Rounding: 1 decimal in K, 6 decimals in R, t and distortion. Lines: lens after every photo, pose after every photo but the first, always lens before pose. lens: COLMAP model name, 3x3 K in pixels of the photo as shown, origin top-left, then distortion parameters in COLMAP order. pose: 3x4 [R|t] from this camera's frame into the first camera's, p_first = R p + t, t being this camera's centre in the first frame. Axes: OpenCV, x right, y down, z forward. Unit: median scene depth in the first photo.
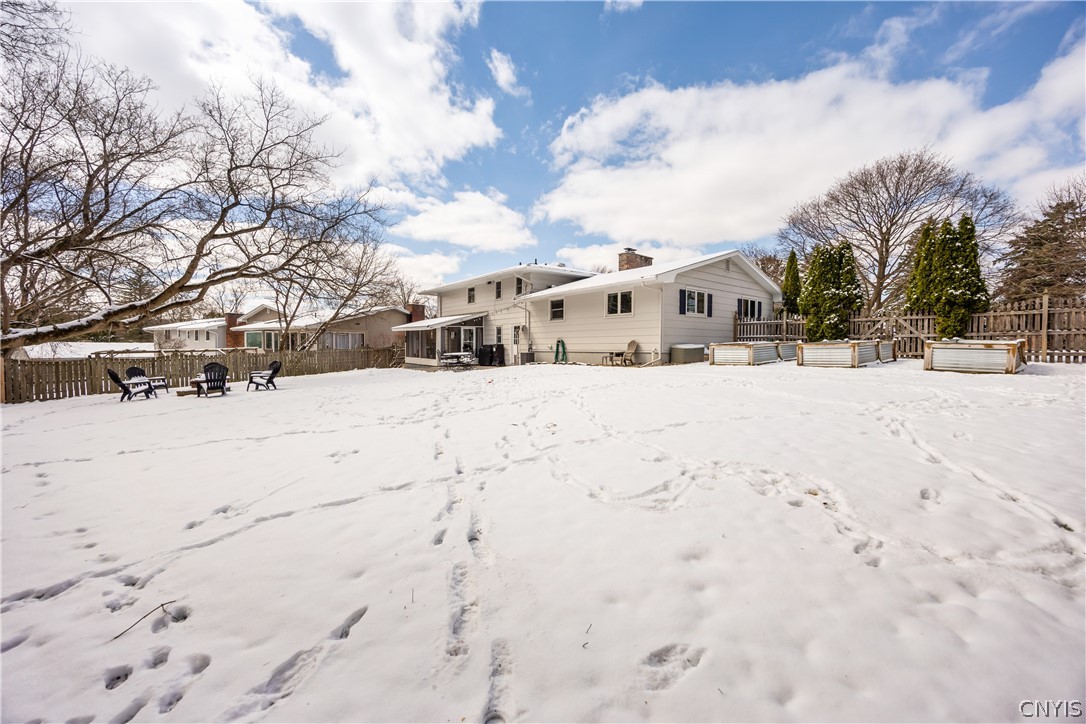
lens RADIAL K [[422.9, 0, 543.0], [0, 422.9, 362.0], [0, 0, 1]] dist [-0.000365, -0.000023]
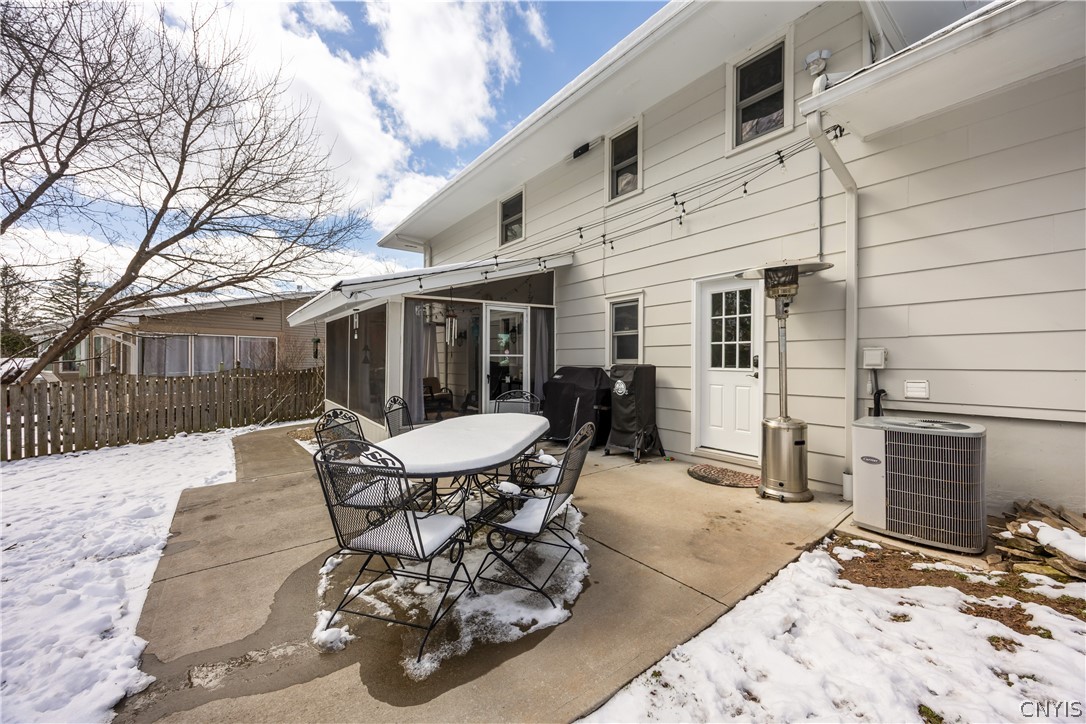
lens RADIAL K [[422.9, 0, 543.0], [0, 422.9, 362.0], [0, 0, 1]] dist [-0.000365, -0.000023]
pose [[0.999425, 0.006476, -0.033286, -0.149070], [-0.007948, 0.998987, -0.044288, -0.032979], [0.032966, 0.044527, 0.998464, 0.752301]]
